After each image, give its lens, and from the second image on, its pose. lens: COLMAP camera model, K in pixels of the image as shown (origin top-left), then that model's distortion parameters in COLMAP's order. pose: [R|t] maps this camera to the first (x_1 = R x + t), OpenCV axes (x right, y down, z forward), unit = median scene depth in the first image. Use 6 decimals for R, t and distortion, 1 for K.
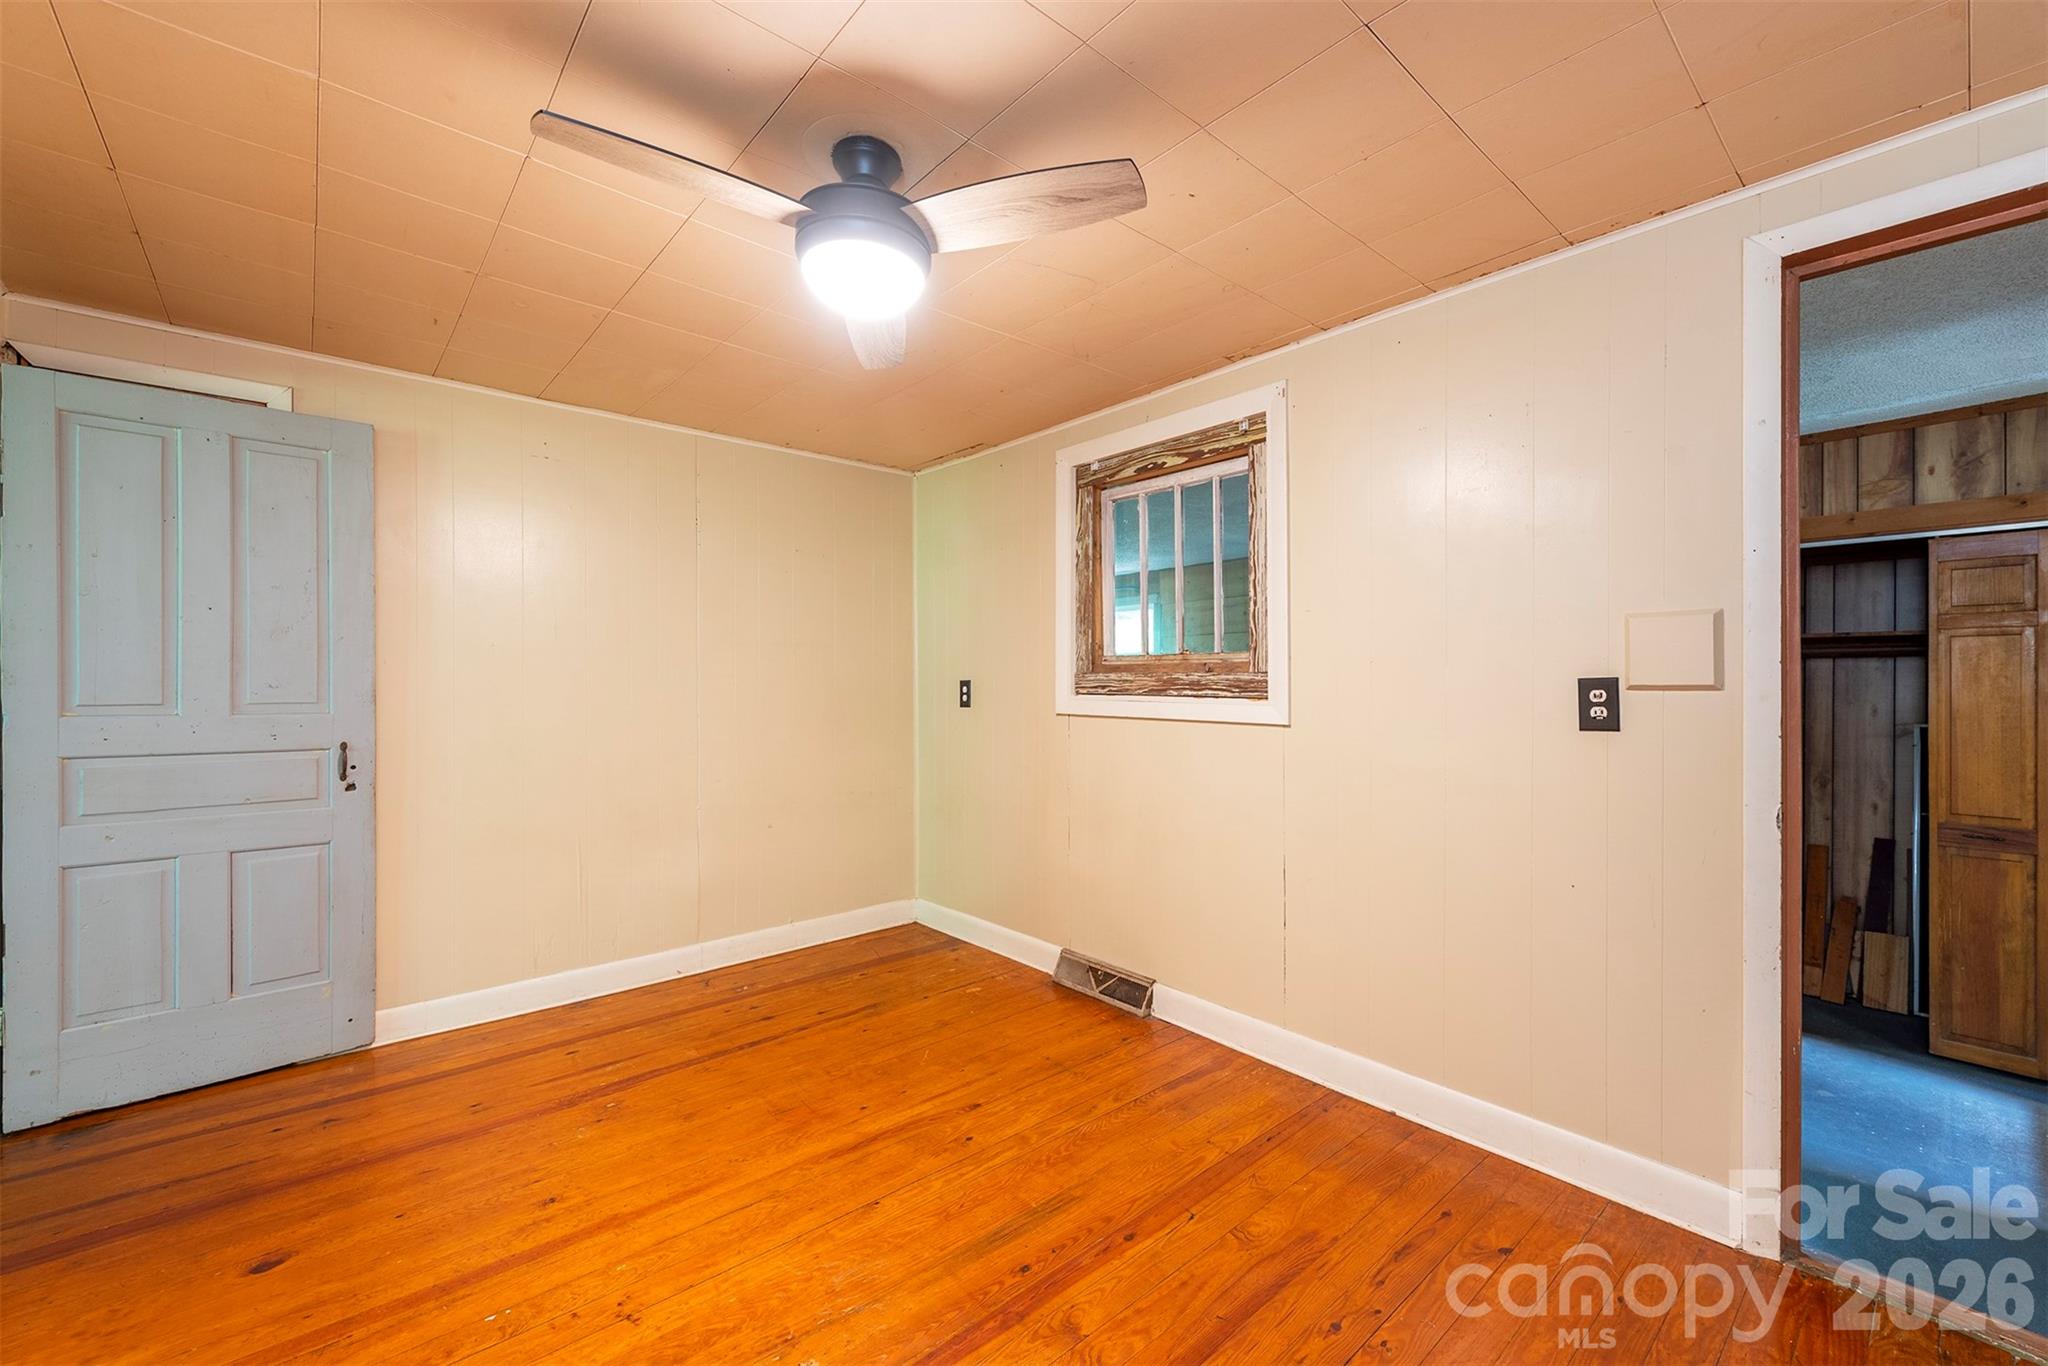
lens RADIAL K [[806.4, 0, 1018.1], [0, 806.4, 679.9], [0, 0, 1]] dist [0.002612, -0.001551]
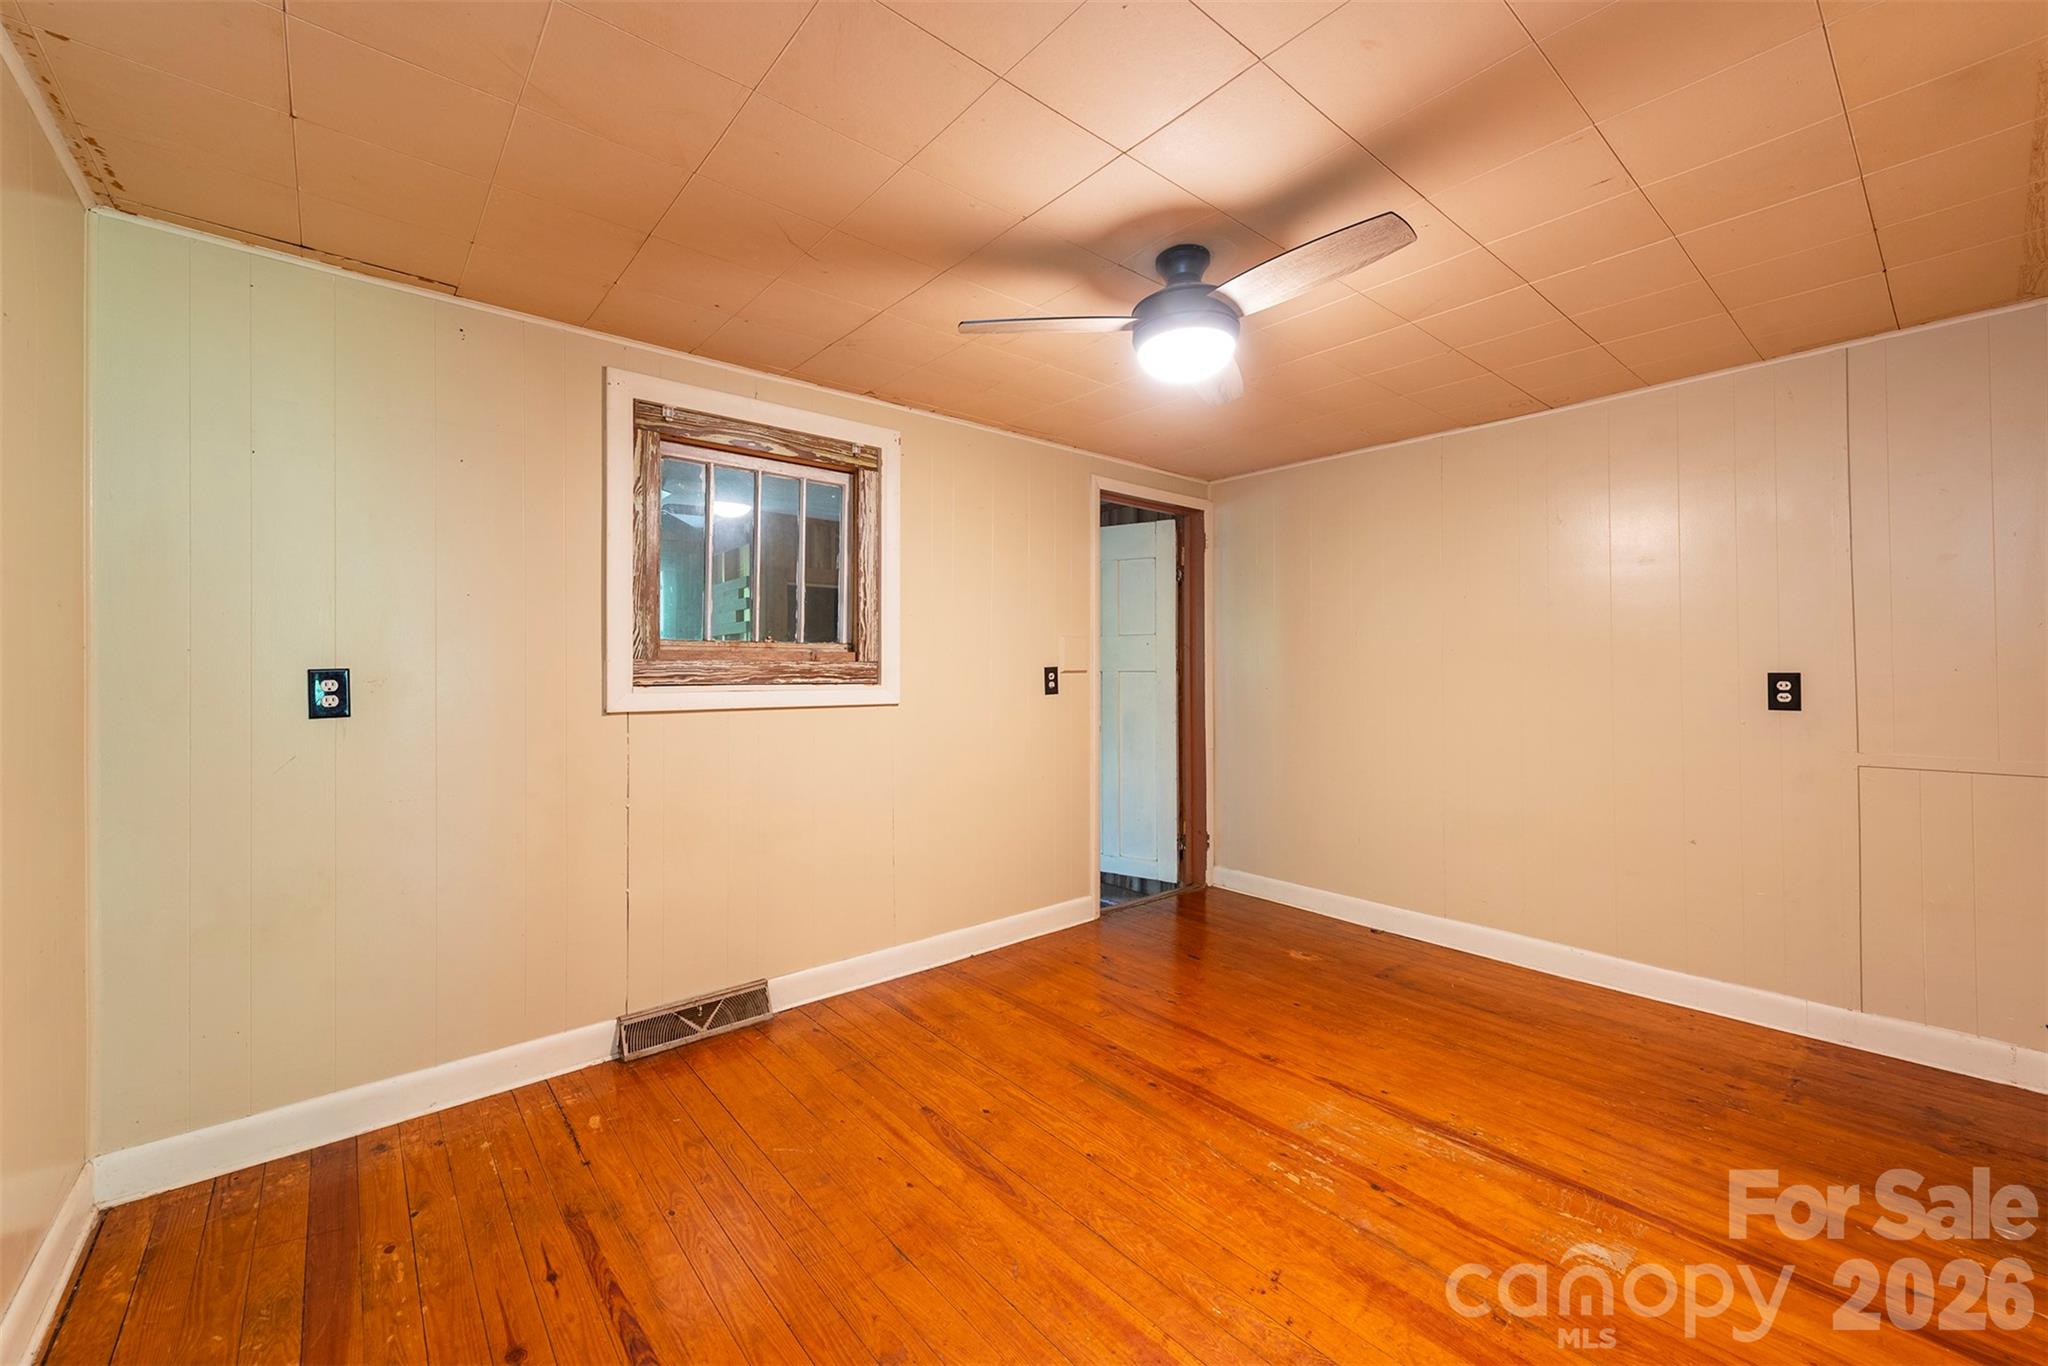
lens RADIAL K [[806.4, 0, 1017.4], [0, 806.4, 657.8], [0, 0, 1]] dist [0.002612, -0.001551]
pose [[0.017821, 0.012674, 0.999761, -0.881385], [0.000469, 0.999919, -0.012685, 0.000086], [-0.999841, 0.000695, 0.017813, 0.752511]]
